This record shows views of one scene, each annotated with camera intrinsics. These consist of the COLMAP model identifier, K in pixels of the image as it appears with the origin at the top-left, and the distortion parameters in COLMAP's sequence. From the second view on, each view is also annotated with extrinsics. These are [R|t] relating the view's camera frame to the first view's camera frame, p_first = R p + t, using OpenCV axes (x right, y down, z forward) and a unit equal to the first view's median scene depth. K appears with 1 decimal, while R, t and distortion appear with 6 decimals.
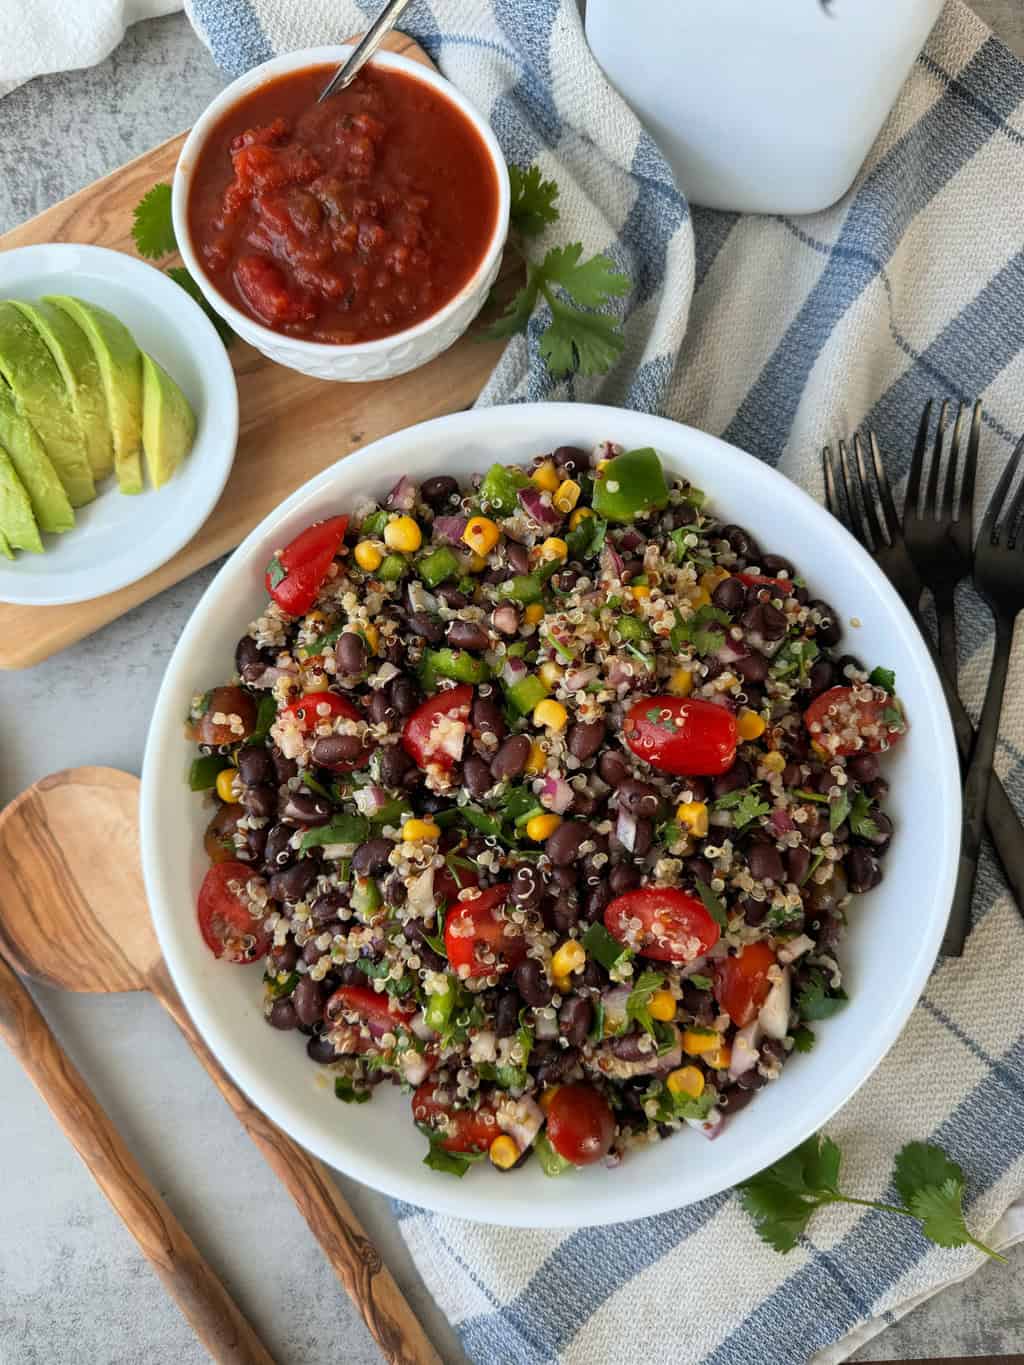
lens RADIAL K [[1066.4, 0, 512.0], [0, 1066.4, 682.5], [0, 0, 1]] dist [0.162786, -0.467185]
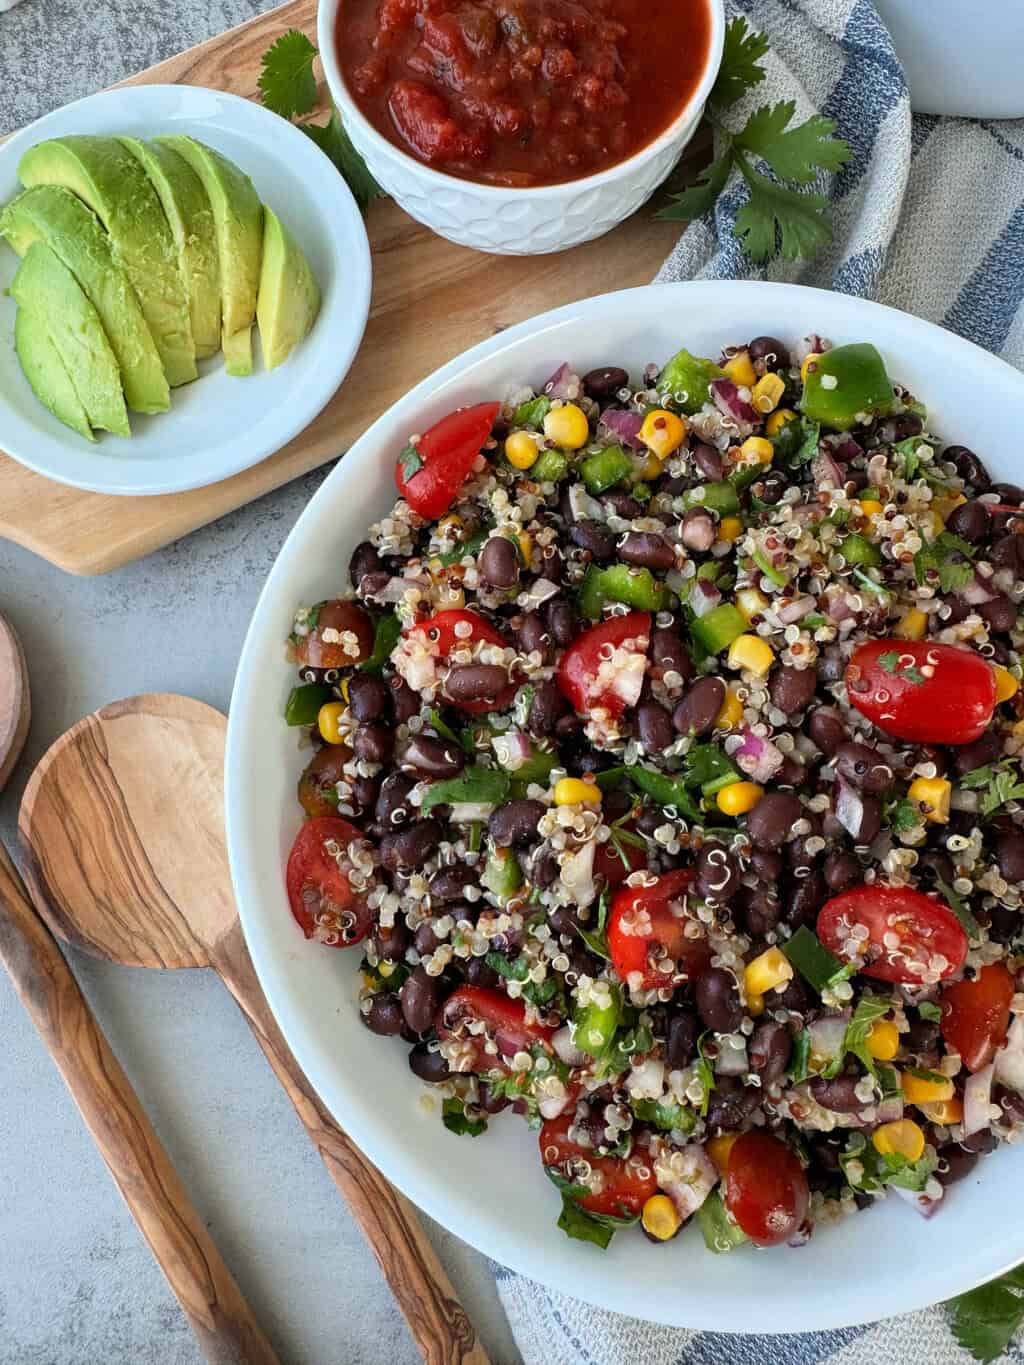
lens RADIAL K [[966.8, 0, 510.2], [0, 966.8, 629.0], [0, 0, 1]] dist [-0.004364, -0.003095]
pose [[0.998022, 0.059368, -0.020698, -0.124806], [-0.060411, 0.996710, -0.054042, 0.059557], [0.017421, 0.055186, 0.998324, 0.286969]]
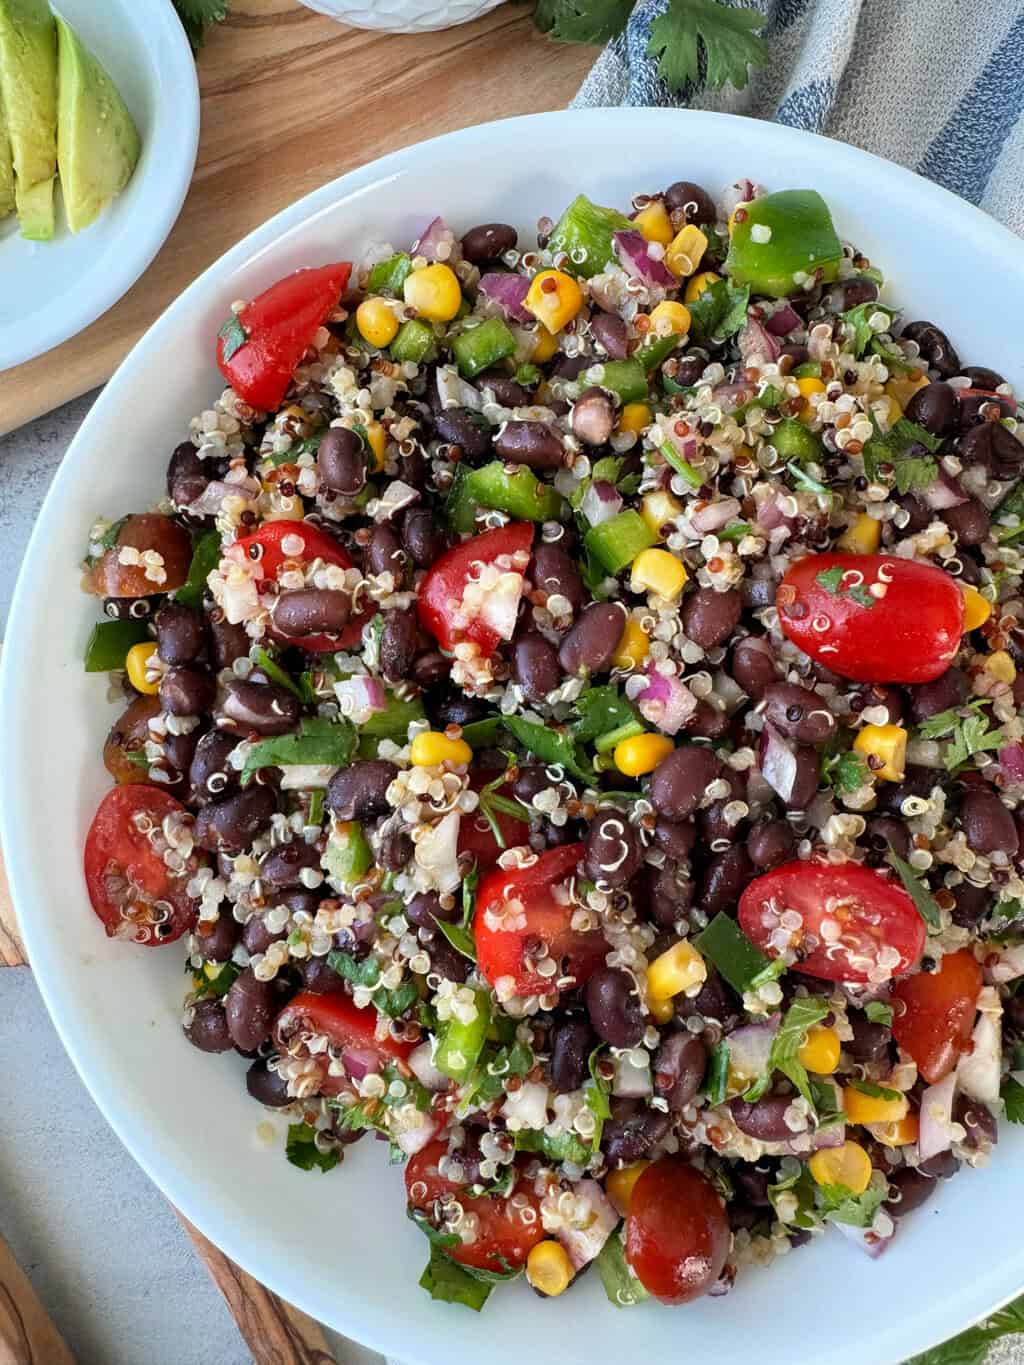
lens RADIAL K [[966.8, 0, 510.2], [0, 966.8, 629.0], [0, 0, 1]] dist [-0.004364, -0.003095]
pose [[0.998781, 0.048436, 0.009500, -0.053036], [-0.048342, 0.998782, -0.009854, 0.070965], [-0.009966, 0.009382, 0.999906, 0.436885]]
